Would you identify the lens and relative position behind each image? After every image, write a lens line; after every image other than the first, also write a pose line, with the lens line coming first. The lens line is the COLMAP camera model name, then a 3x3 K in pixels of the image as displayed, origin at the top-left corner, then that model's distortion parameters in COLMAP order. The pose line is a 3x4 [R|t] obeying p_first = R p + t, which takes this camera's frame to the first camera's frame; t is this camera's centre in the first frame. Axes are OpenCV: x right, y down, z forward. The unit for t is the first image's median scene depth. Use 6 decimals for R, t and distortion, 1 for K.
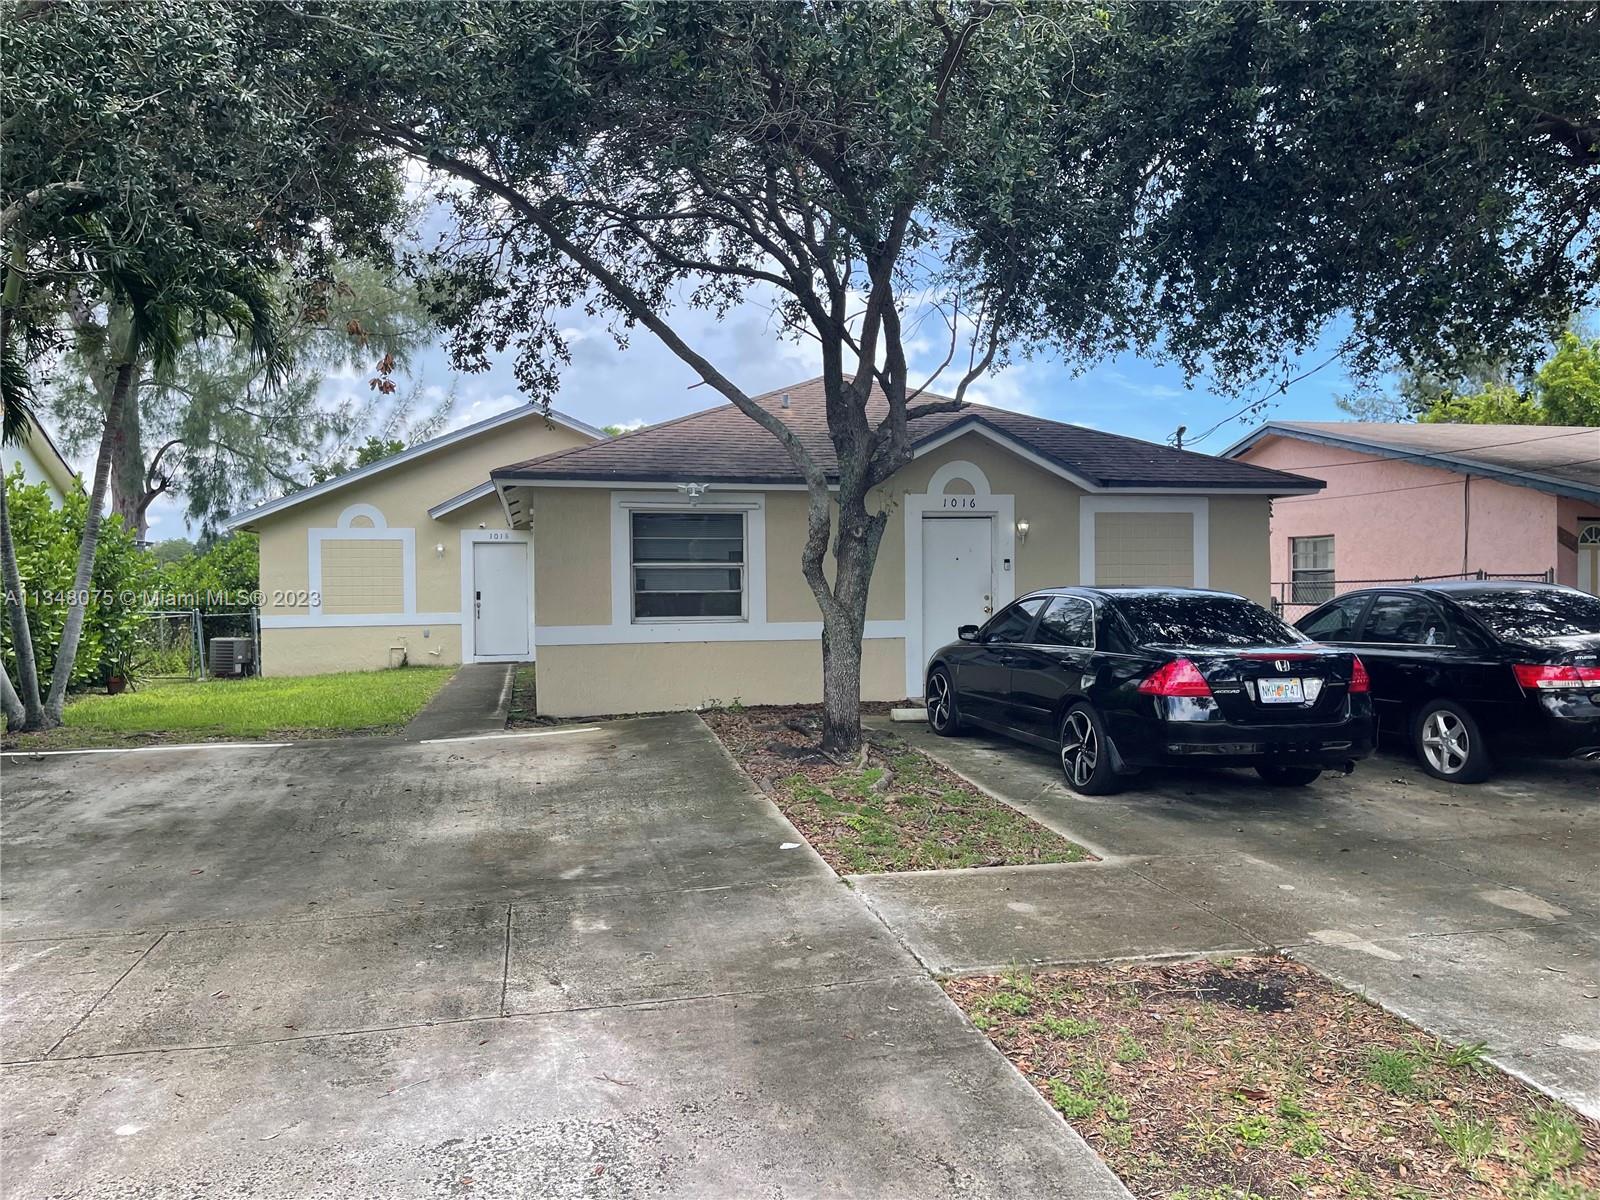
lens RADIAL K [[1202.3, 0, 800.0], [0, 1202.3, 600.0], [0, 0, 1]] dist [0.104402, -0.142845]
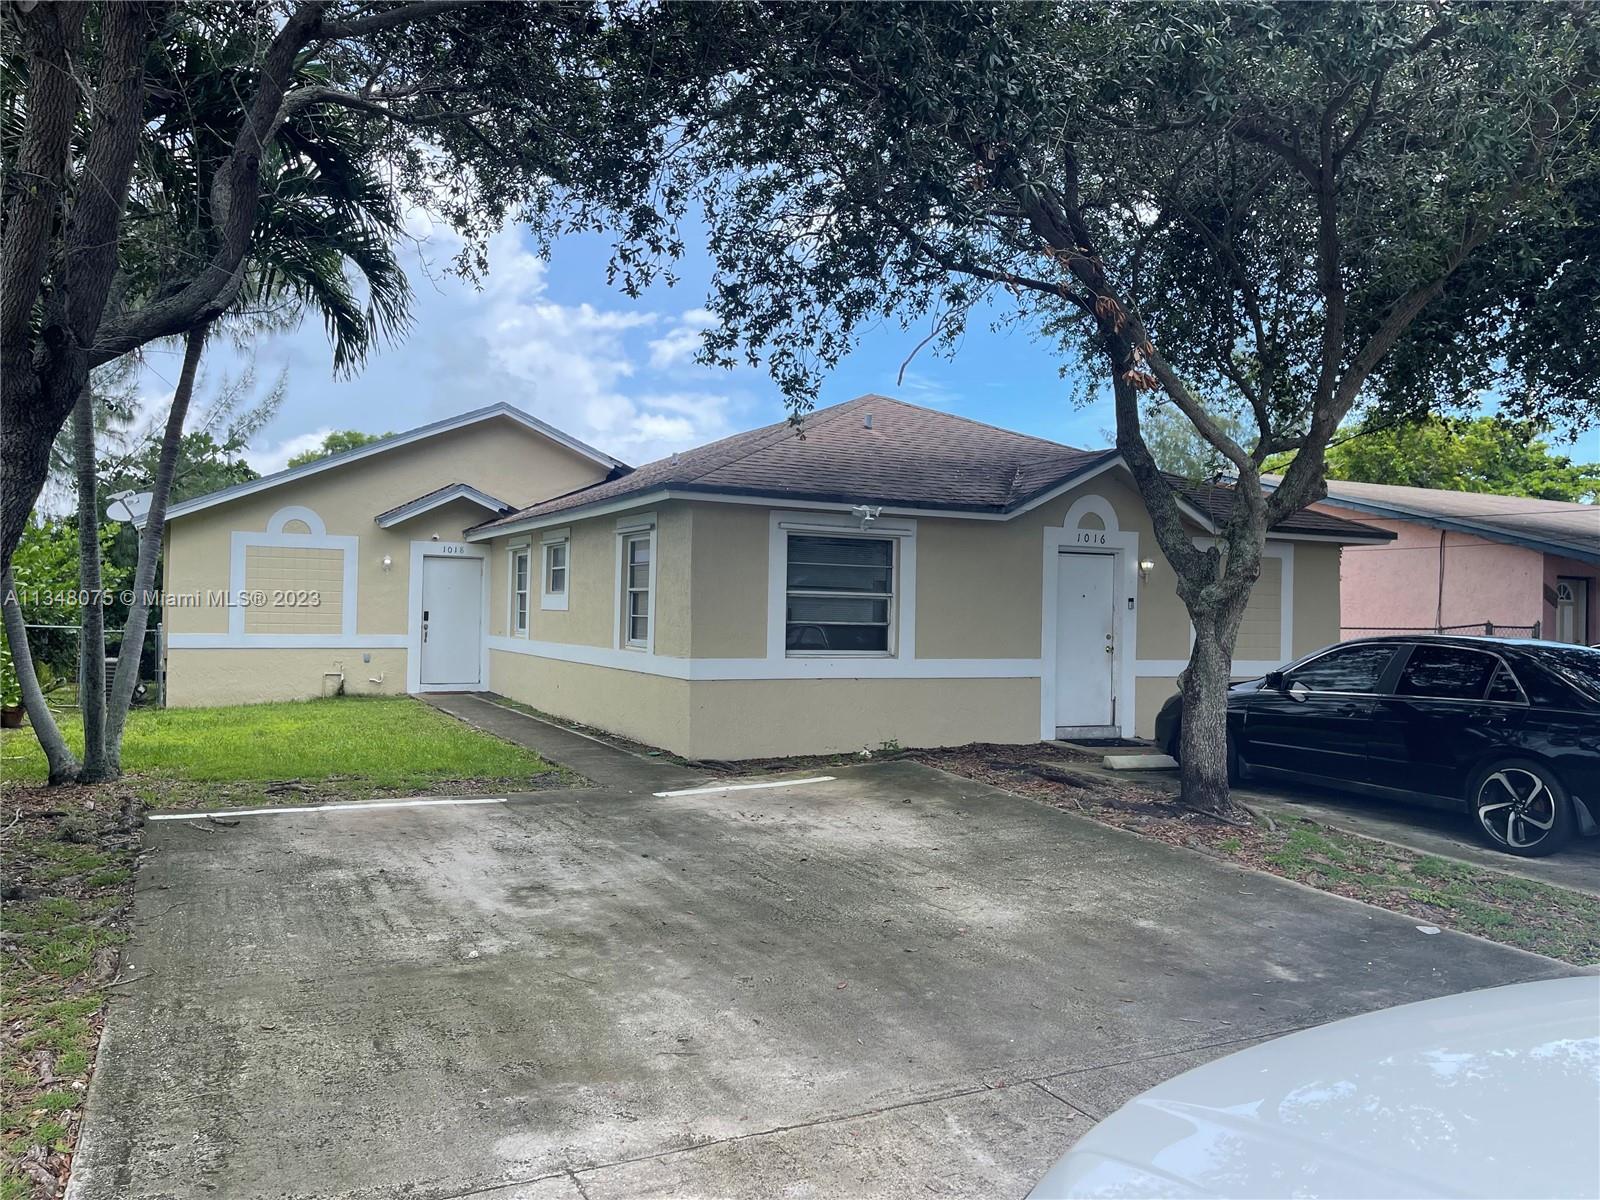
lens RADIAL K [[1202.3, 0, 800.0], [0, 1202.3, 600.0], [0, 0, 1]] dist [0.104402, -0.142845]
pose [[0.970074, 0.031762, 0.240725, -0.327143], [-0.026595, 0.999341, -0.024684, -0.001066], [-0.241350, 0.017543, 0.970279, 0.116231]]
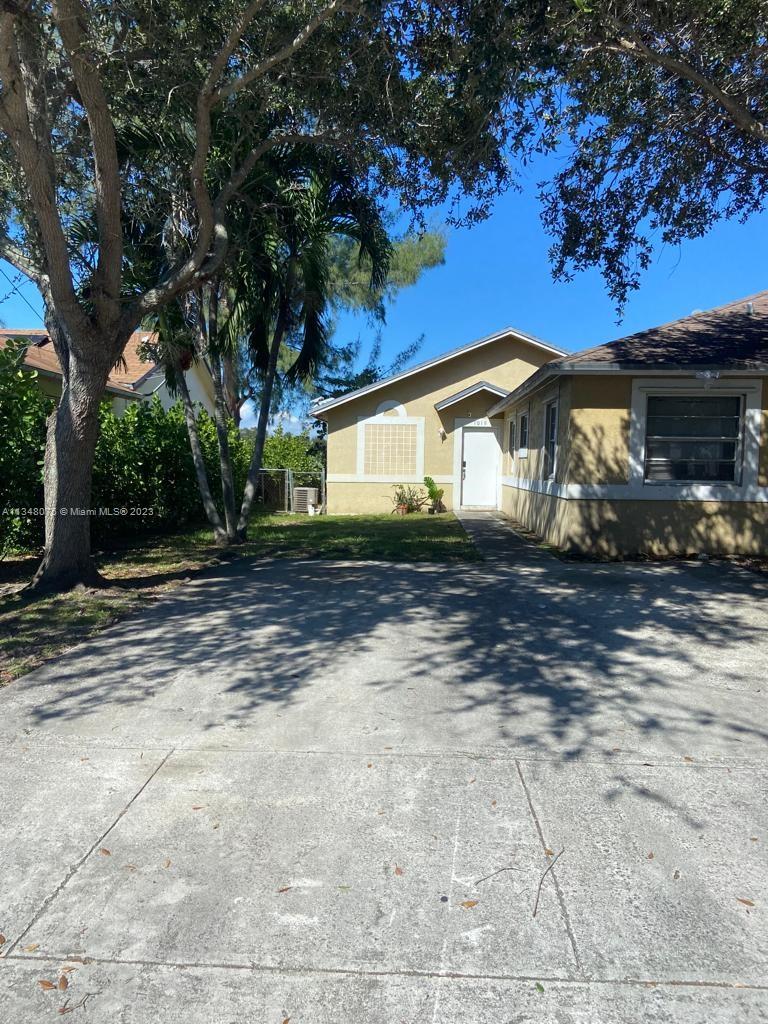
lens RADIAL K [[769.5, 0, 384.0], [0, 769.5, 512.0], [0, 0, 1]] dist [0.104402, -0.142845]
pose [[0.964185, 0.036156, -0.262755, -0.174701], [-0.023127, 0.998352, 0.052512, 0.011013], [0.264220, -0.044554, 0.963433, 0.131901]]
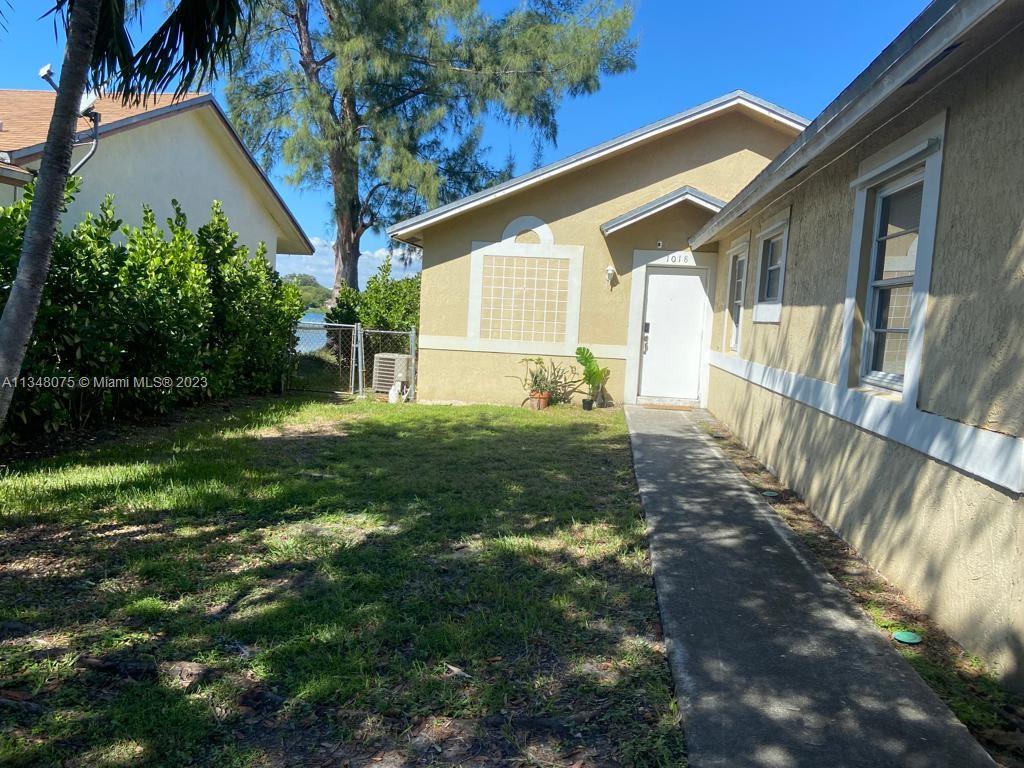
lens RADIAL K [[773.9, 0, 512.0], [0, 773.9, 384.0], [0, 0, 1]] dist [0.008502, 0.000000]
pose [[0.940996, 0.083872, -0.327861, -0.260641], [-0.060354, 0.994862, 0.081279, -0.004093], [0.332993, -0.056695, 0.941223, 0.671691]]
